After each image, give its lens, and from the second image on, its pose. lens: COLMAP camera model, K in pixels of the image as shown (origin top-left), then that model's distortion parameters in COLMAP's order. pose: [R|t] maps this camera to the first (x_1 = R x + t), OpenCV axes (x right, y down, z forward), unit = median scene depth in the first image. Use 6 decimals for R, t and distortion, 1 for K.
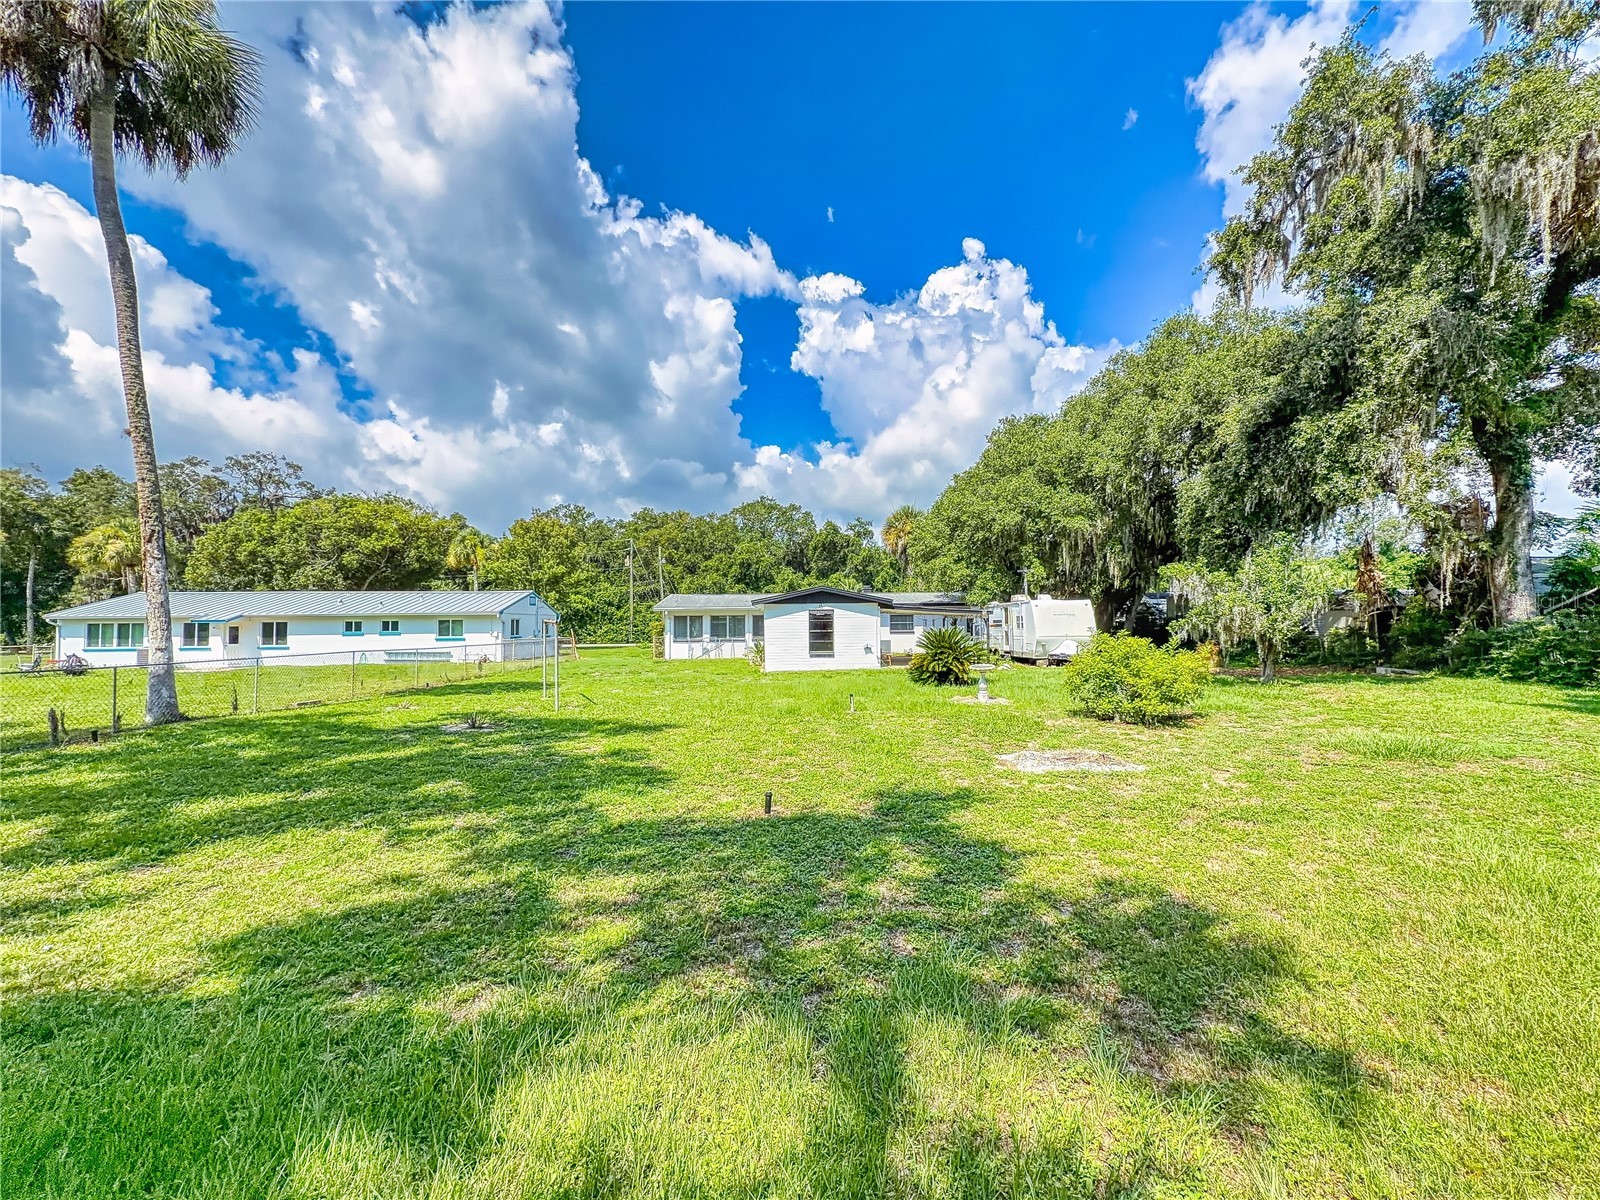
lens RADIAL K [[682.0, 0, 817.4], [0, 682.0, 590.2], [0, 0, 1]] dist [-0.015441, 0.000049]
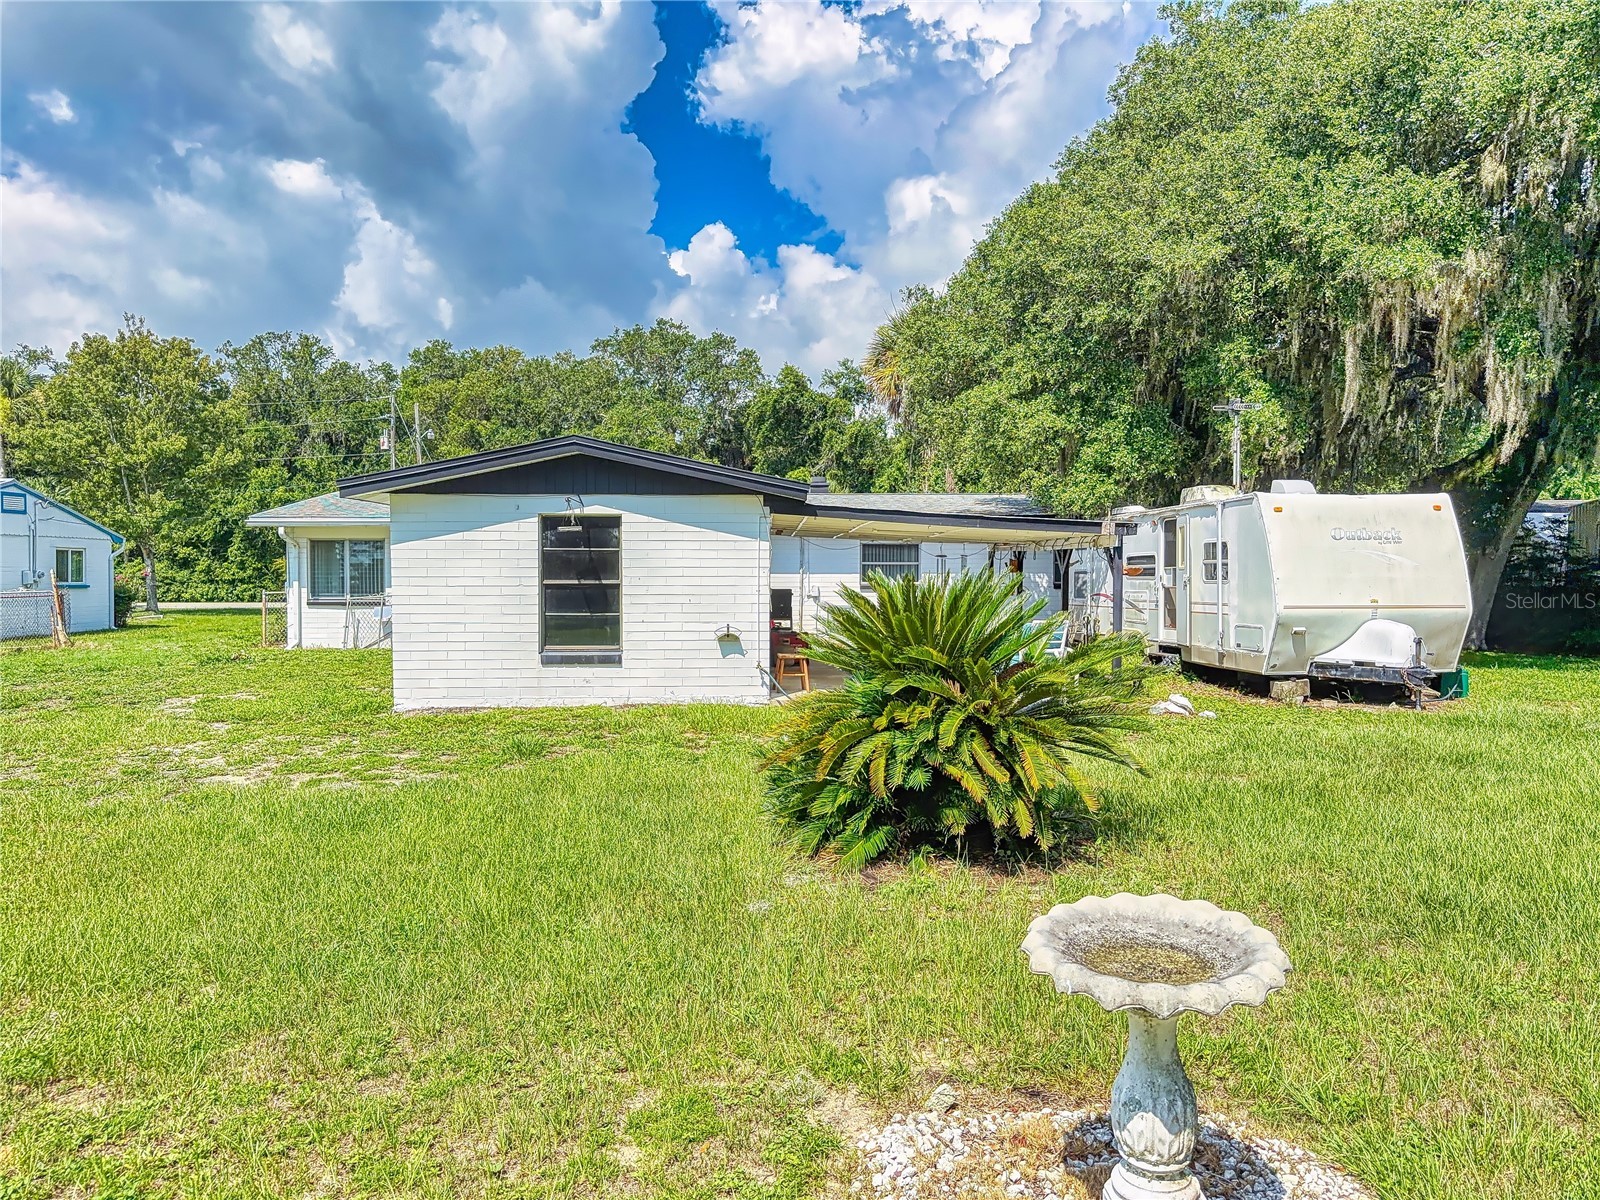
lens RADIAL K [[1132.0, 0, 789.8], [0, 1132.0, 584.6], [0, 0, 1]] dist [0.035130, -0.035271]
pose [[0.999785, 0.011665, -0.017131, 0.090267], [-0.010616, 0.998137, 0.060086, 0.023949], [0.017800, -0.059891, 0.998046, 0.397268]]
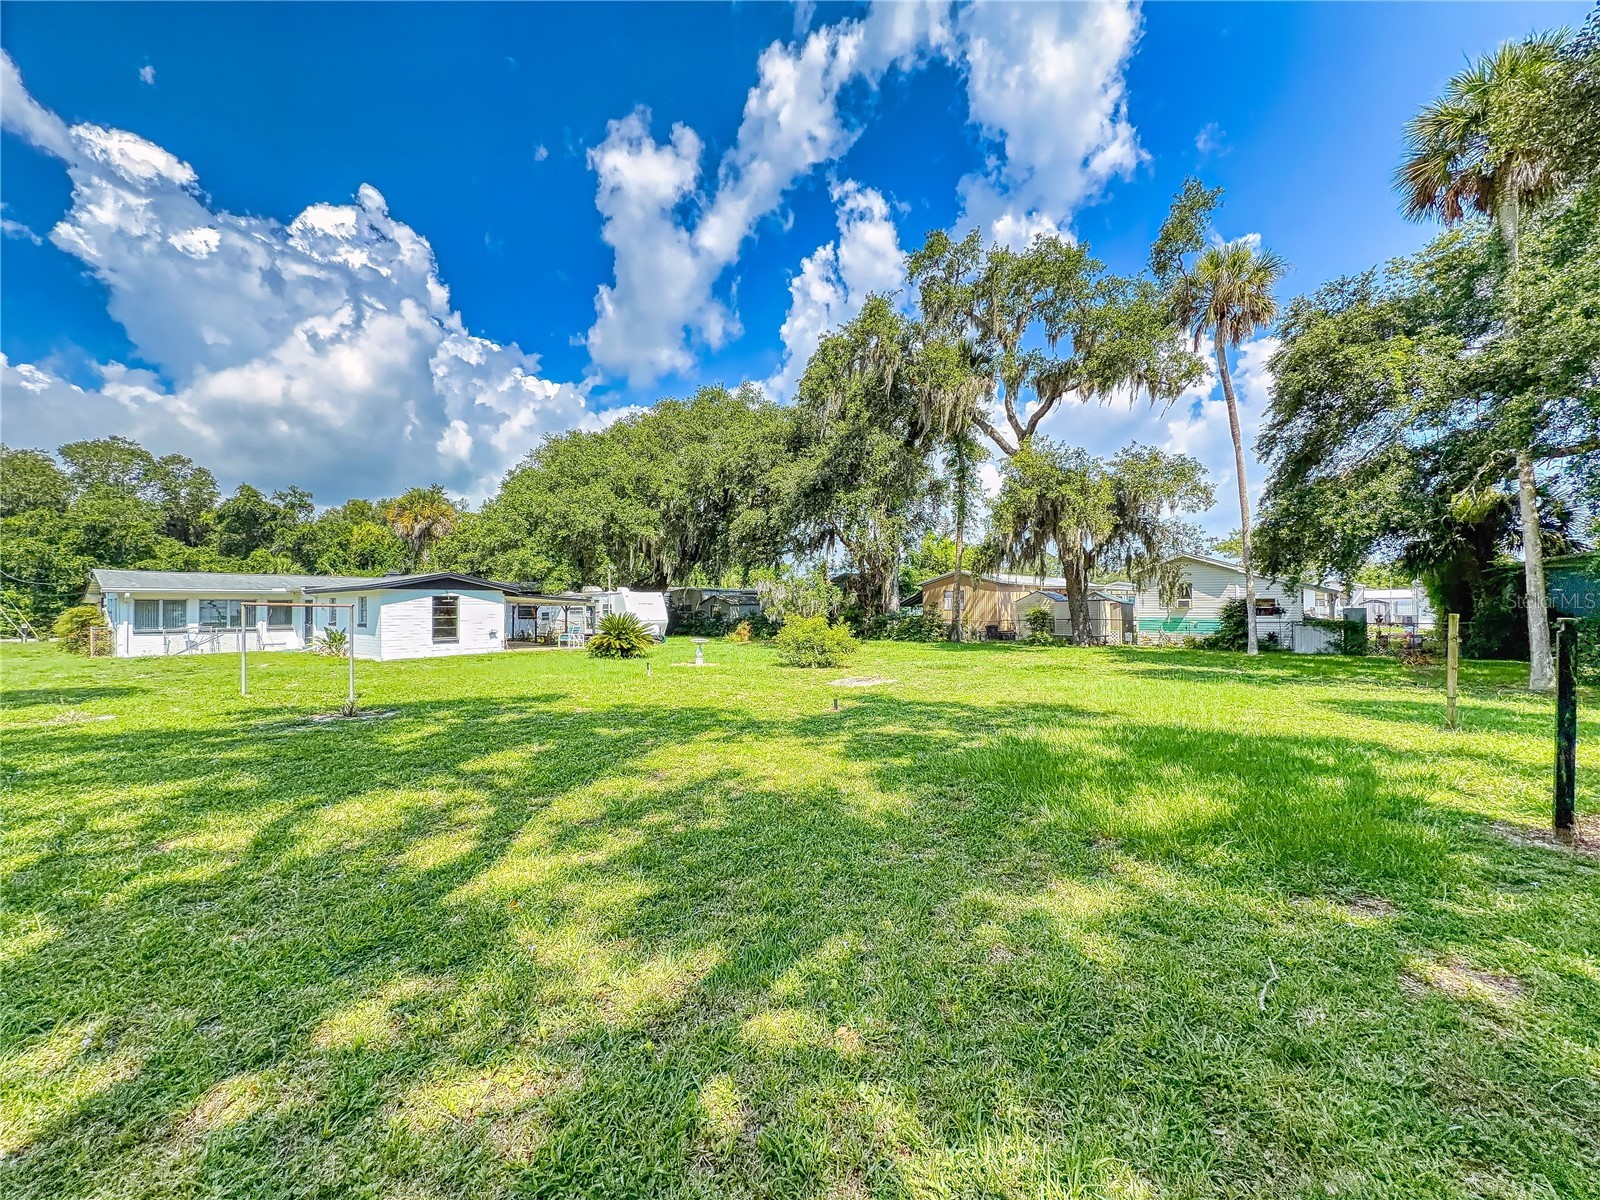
lens RADIAL K [[633.6, 0, 800.8], [0, 633.6, 598.1], [0, 0, 1]] dist [-0.008577, -0.000331]
pose [[0.657062, 0.018542, 0.753608, -0.284550], [-0.037878, 0.999247, 0.008439, 0.004188], [-0.752884, -0.034090, 0.657270, 0.005941]]
